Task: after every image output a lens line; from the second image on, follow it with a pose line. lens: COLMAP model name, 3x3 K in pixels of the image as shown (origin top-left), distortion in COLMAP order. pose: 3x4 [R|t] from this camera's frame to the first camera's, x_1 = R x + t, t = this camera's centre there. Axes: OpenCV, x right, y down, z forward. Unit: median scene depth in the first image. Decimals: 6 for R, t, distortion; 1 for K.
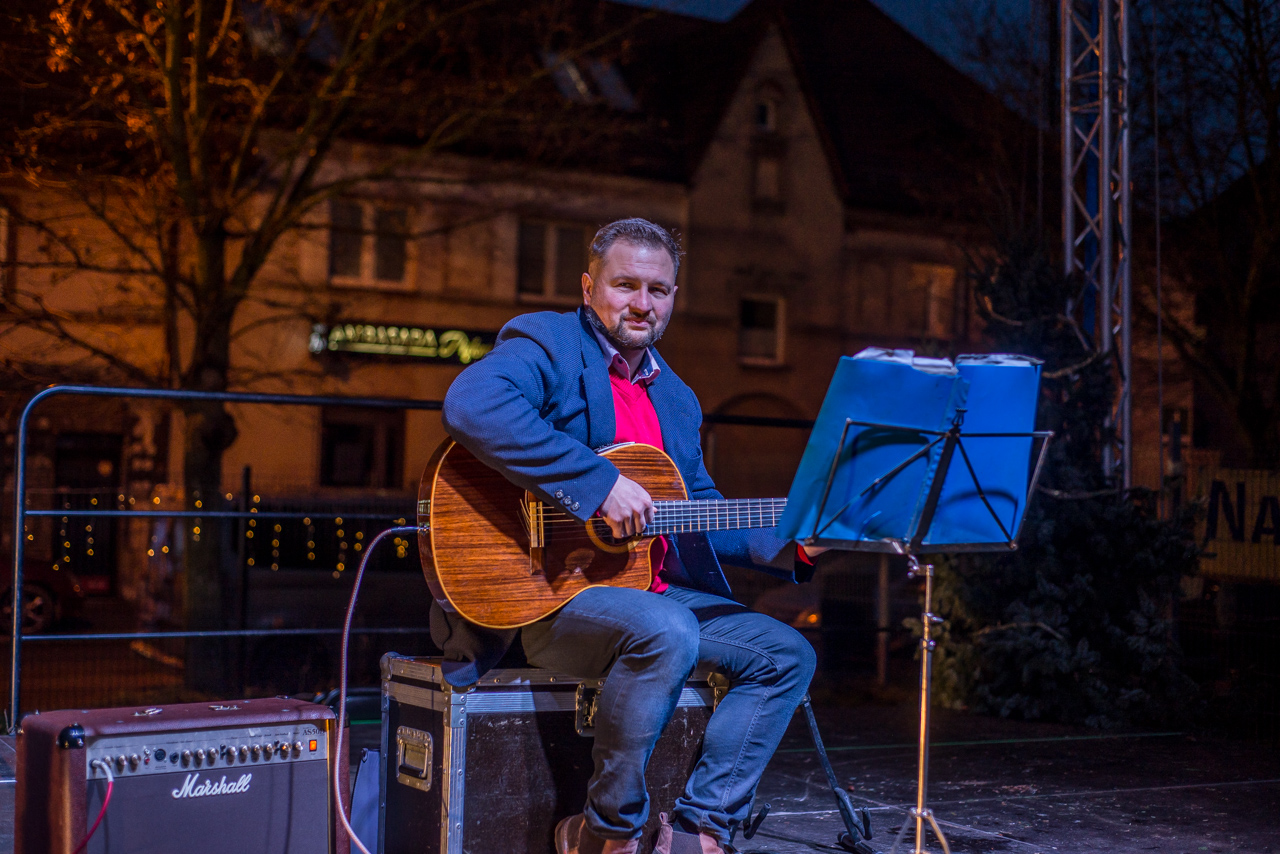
lens RADIAL K [[1813.3, 0, 639.6], [0, 1813.3, 427.2], [0, 0, 1]] dist [-0.002615, 0.000000]
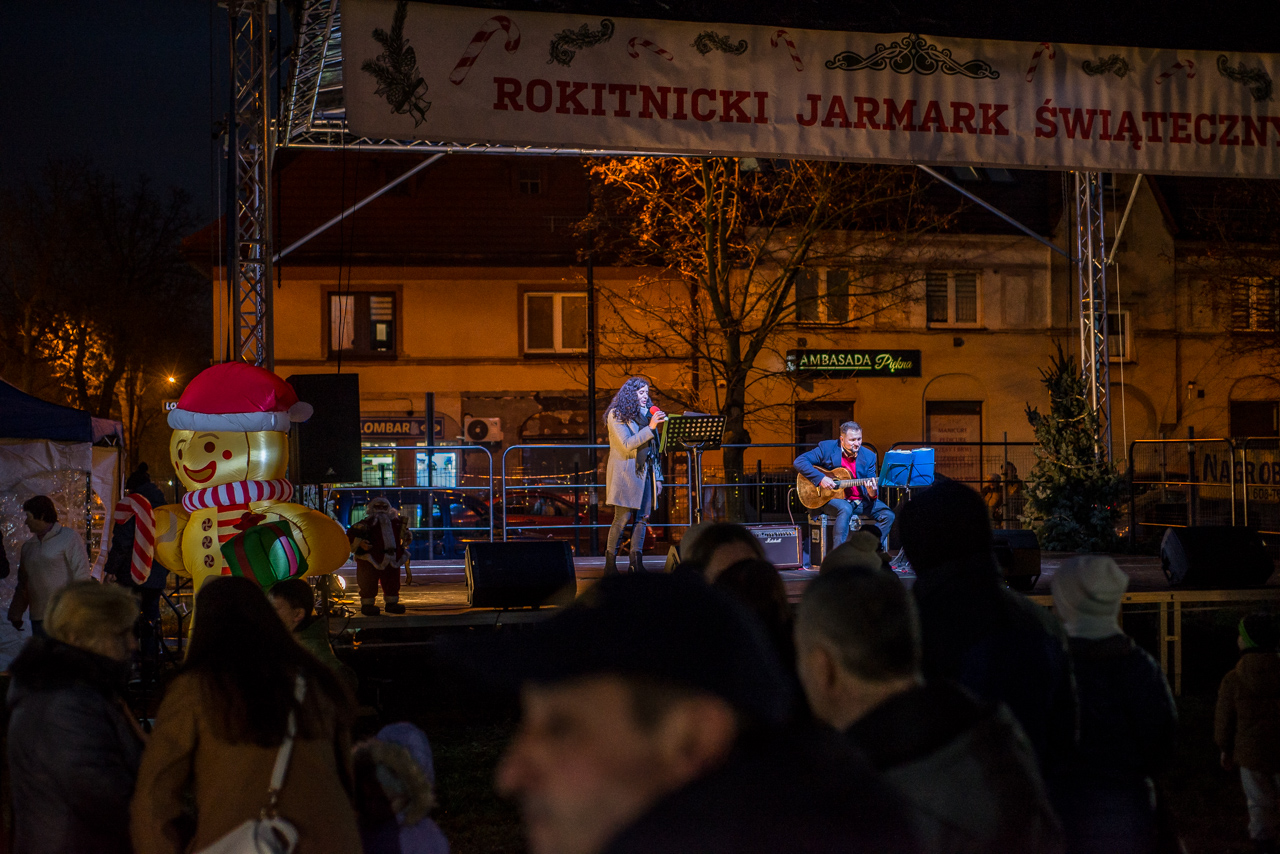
lens RADIAL K [[1813.3, 0, 640.5], [0, 1813.3, 428.2], [0, 0, 1]] dist [-0.002615, 0.000000]
pose [[0.965094, -0.040490, -0.258755, 0.086137], [0.045821, 0.998843, 0.014601, -0.023703], [0.257864, -0.025947, 0.965833, -0.471631]]
